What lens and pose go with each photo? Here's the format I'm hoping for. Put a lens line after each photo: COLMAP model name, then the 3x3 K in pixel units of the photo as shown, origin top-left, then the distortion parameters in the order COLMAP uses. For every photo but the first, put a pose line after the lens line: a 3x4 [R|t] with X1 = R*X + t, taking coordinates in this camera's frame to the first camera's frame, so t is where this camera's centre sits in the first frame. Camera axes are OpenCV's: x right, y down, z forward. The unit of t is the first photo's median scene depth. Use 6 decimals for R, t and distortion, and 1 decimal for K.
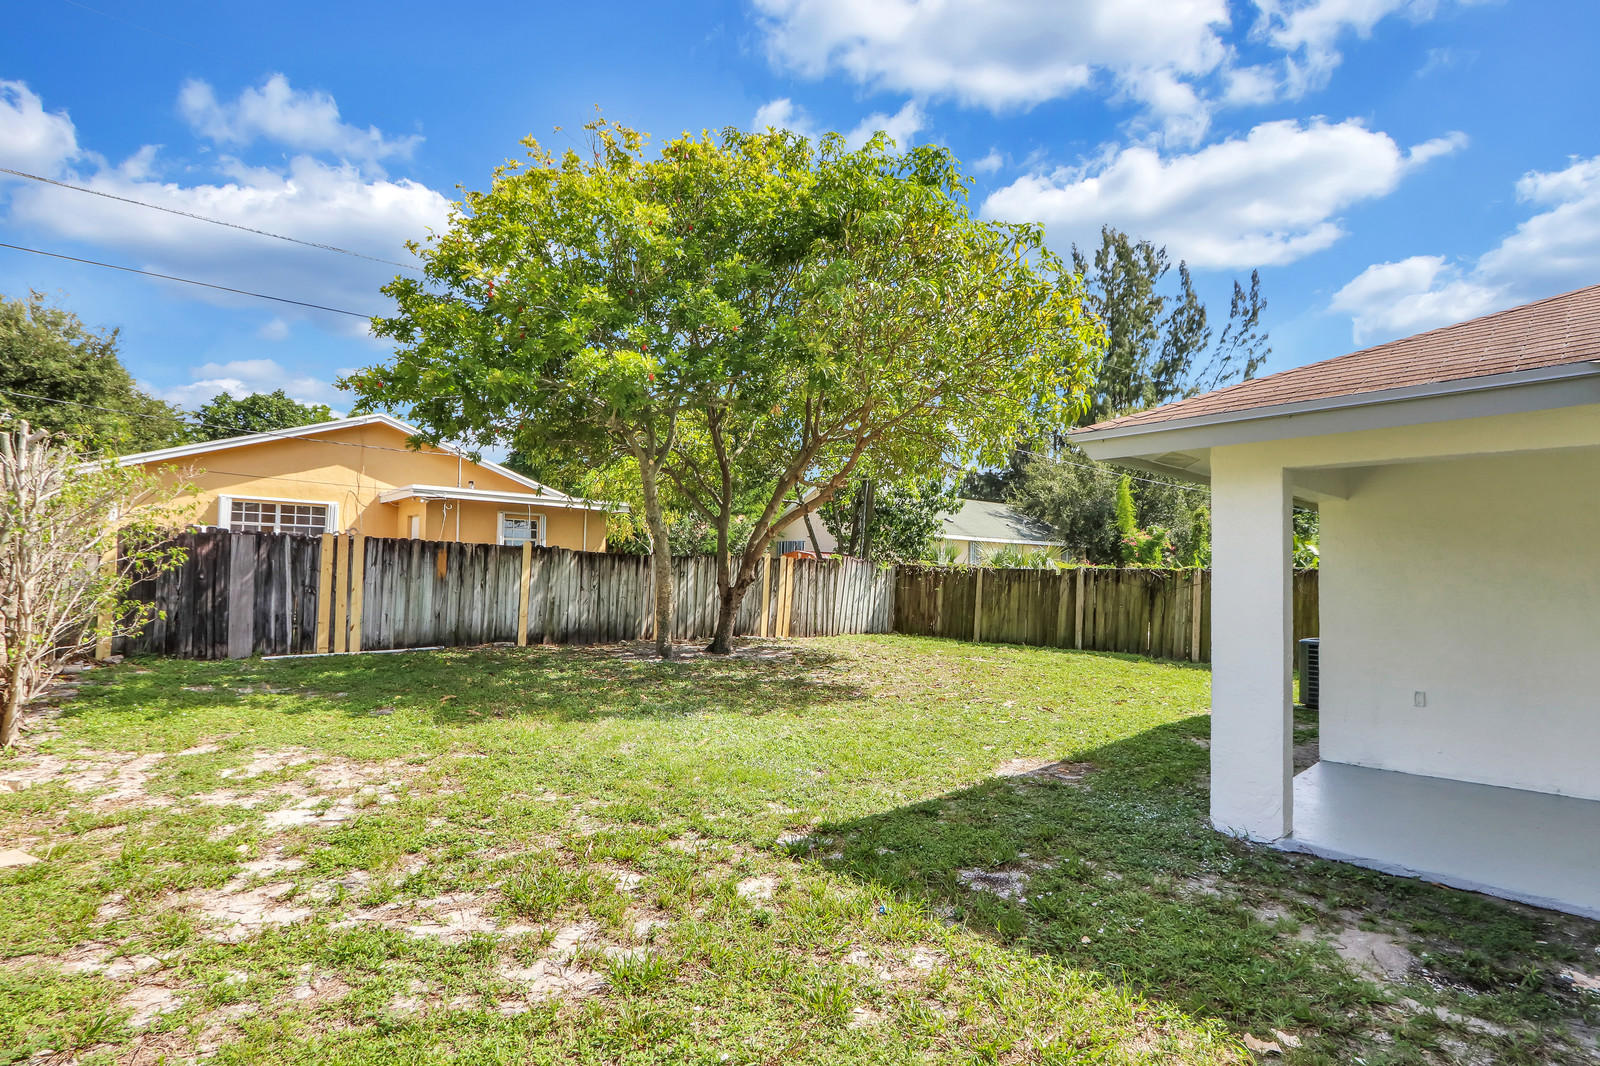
lens RADIAL K [[766.7, 0, 754.2], [0, 766.7, 552.9], [0, 0, 1]] dist [-0.017128, 0.000382]
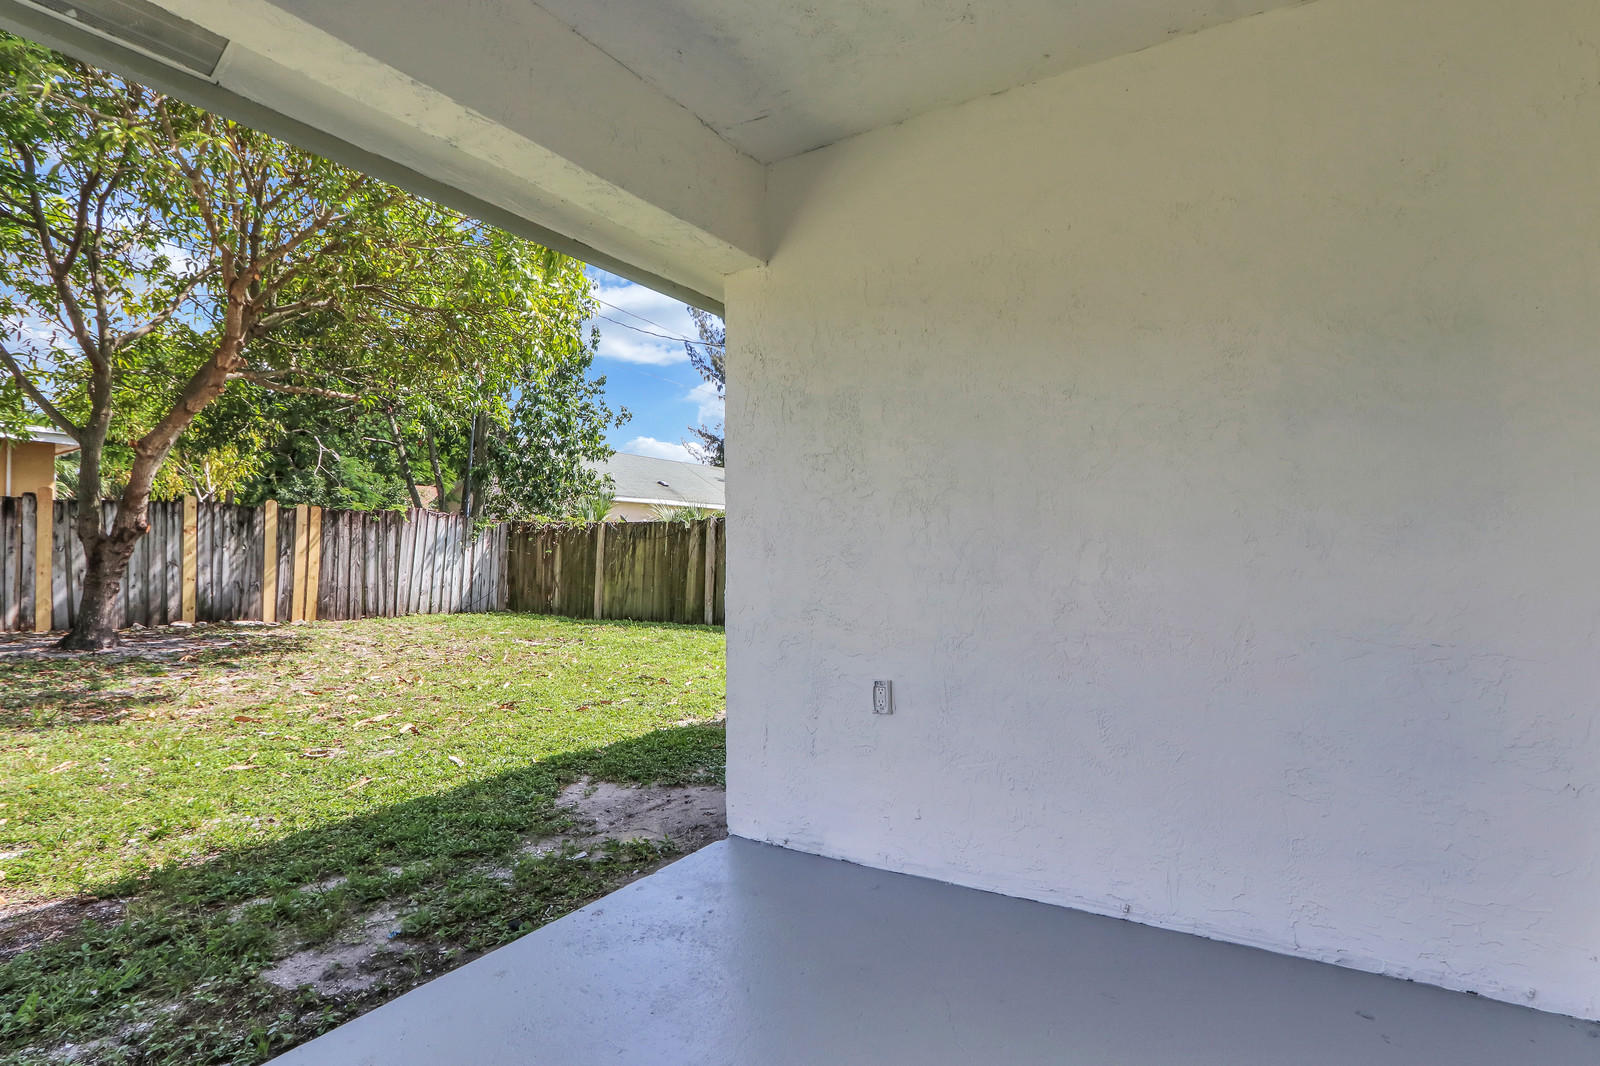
lens RADIAL K [[806.1, 0, 740.4], [0, 806.1, 537.1], [0, 0, 1]] dist [-0.002453, -0.000370]
pose [[0.969793, -0.007131, 0.243825, 0.259026], [0.006708, 0.999974, 0.002567, 0.036727], [-0.243837, -0.000854, 0.969816, 0.212333]]
